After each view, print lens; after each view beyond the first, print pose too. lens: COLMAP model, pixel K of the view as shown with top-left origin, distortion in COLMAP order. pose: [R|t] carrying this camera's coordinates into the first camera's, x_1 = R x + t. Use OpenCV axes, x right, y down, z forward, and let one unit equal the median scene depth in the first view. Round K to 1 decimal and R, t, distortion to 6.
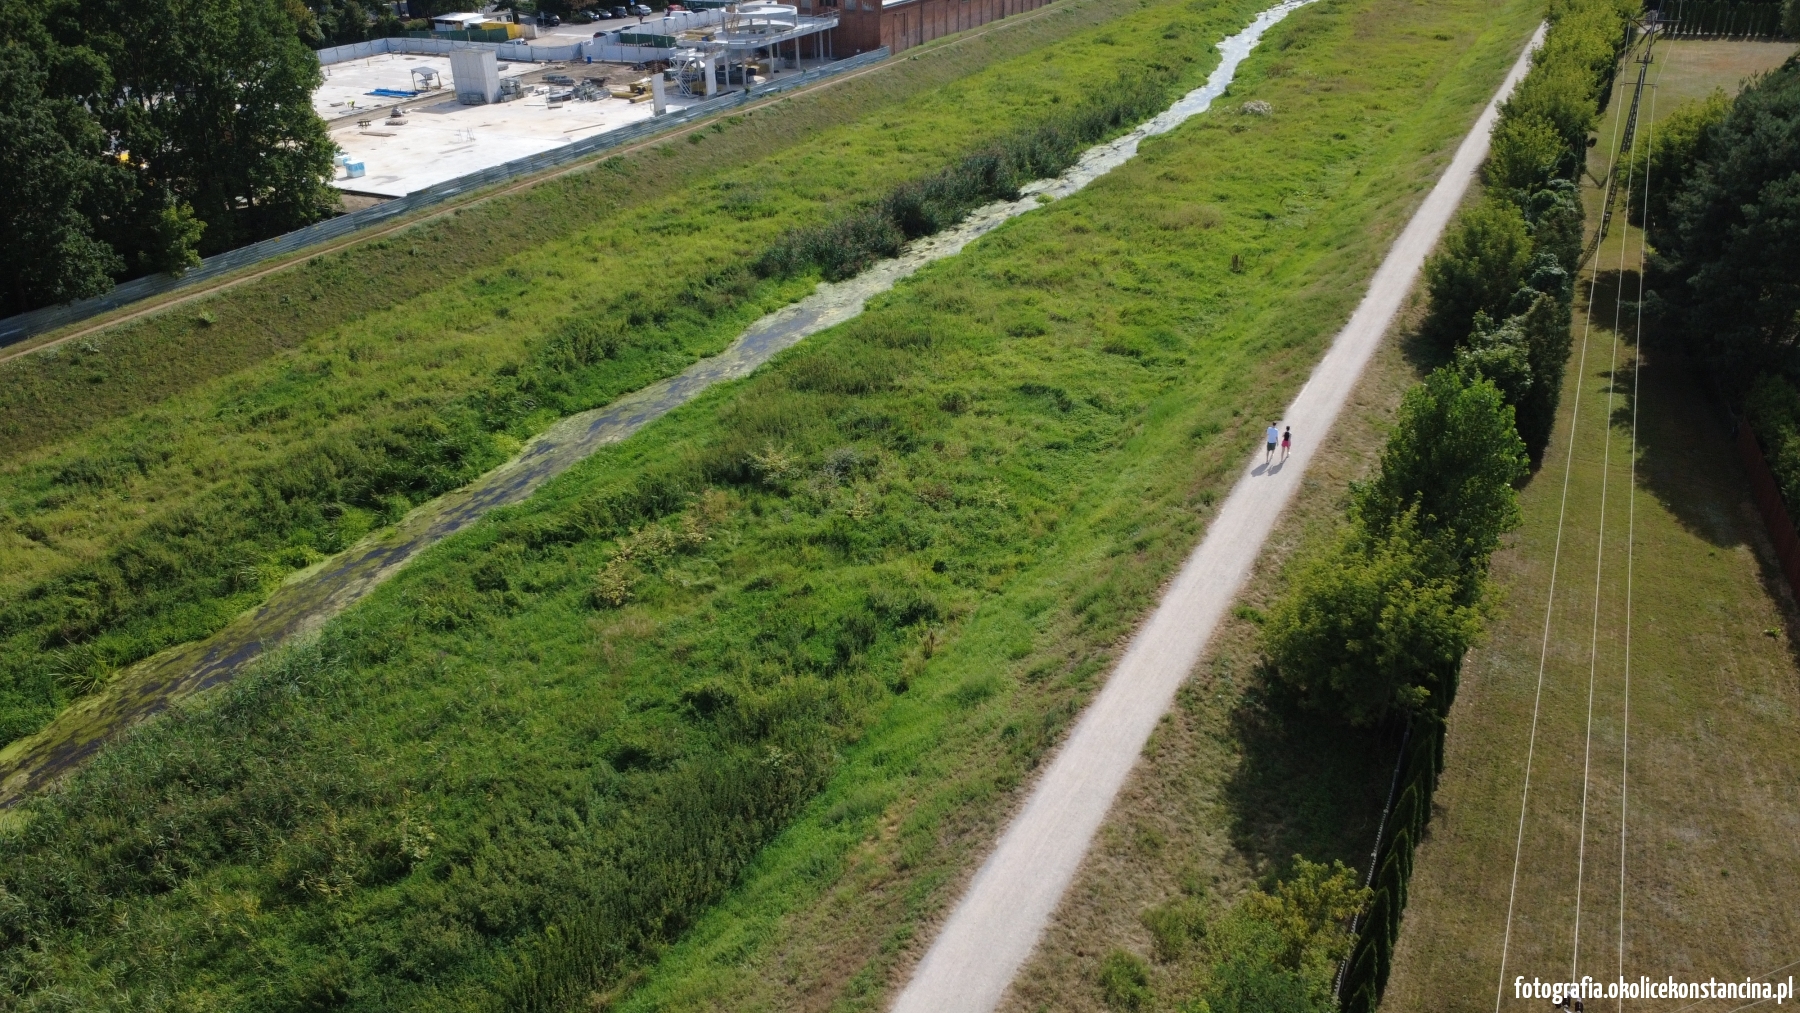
lens RADIAL K [[1322.7, 0, 888.0], [0, 1322.7, 525.1], [0, 0, 1]] dist [-0.001898, -0.004432]
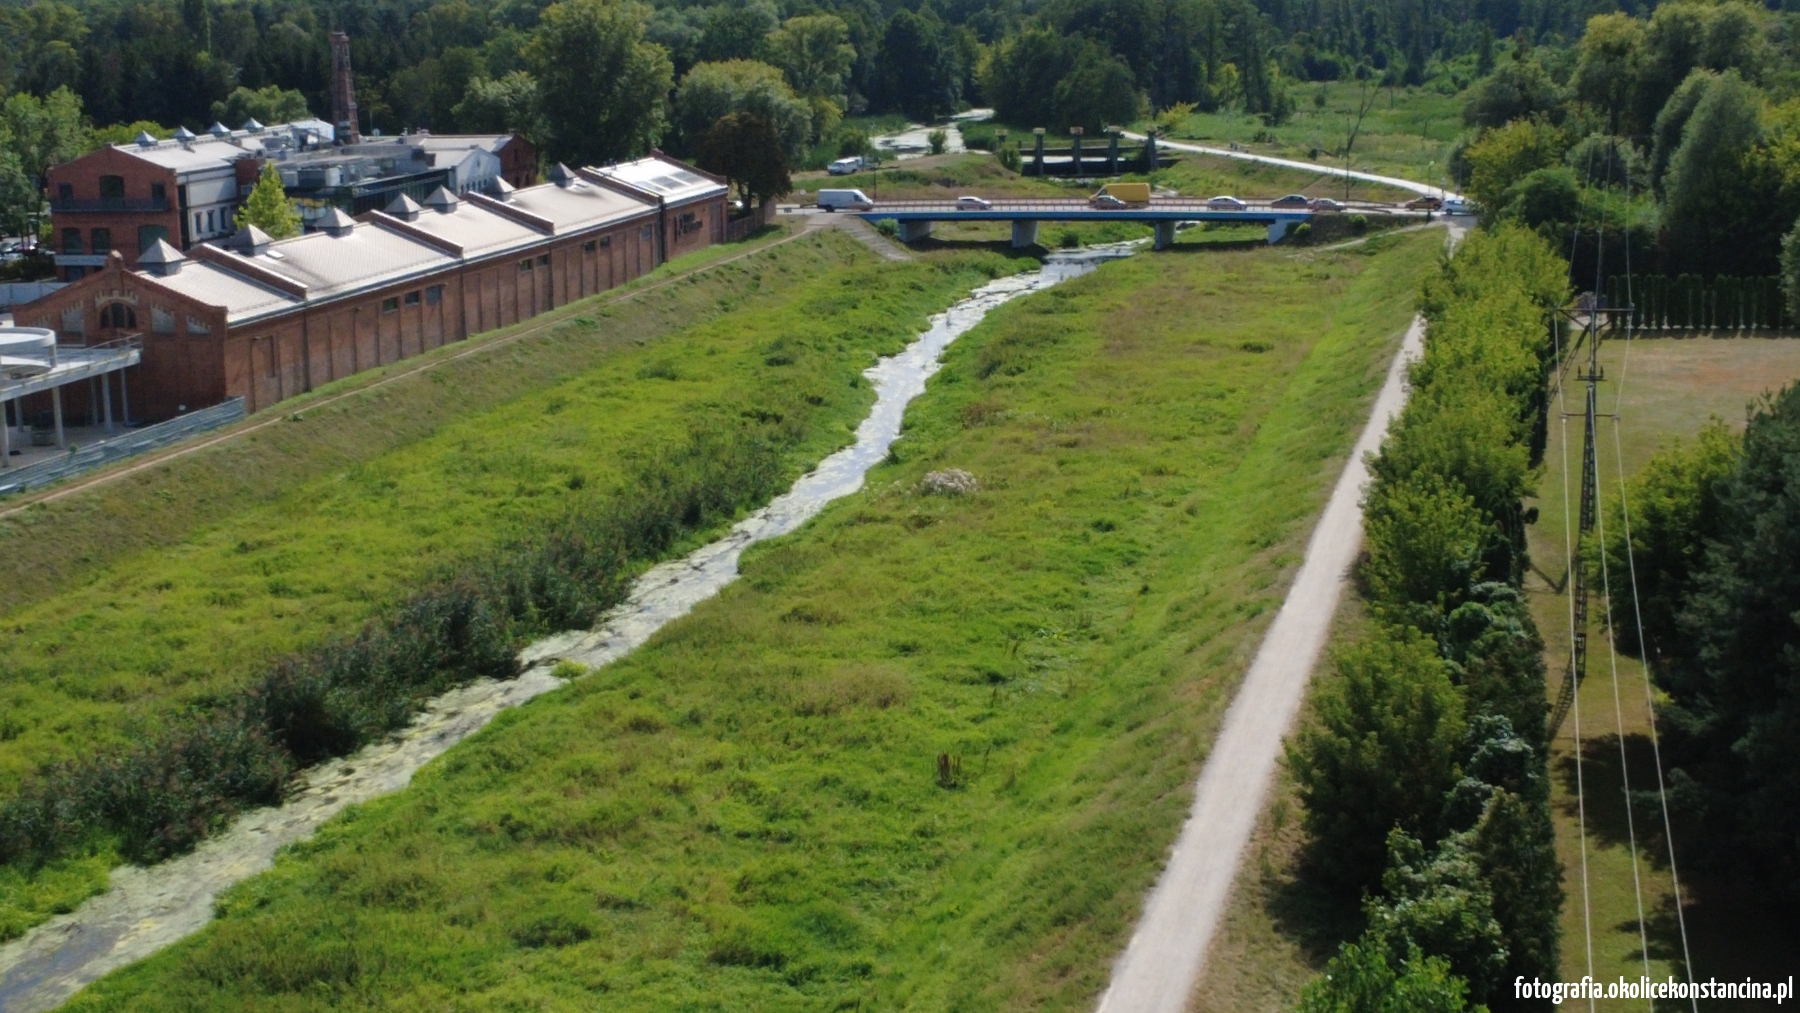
lens RADIAL K [[1322.7, 0, 897.2], [0, 1322.7, 514.9], [0, 0, 1]] dist [-0.001898, -0.004432]
pose [[0.970447, -0.024386, 0.240078, 0.123692], [0.111420, 0.927763, -0.356148, -0.109534], [-0.214050, 0.372373, 0.903062, 0.503103]]
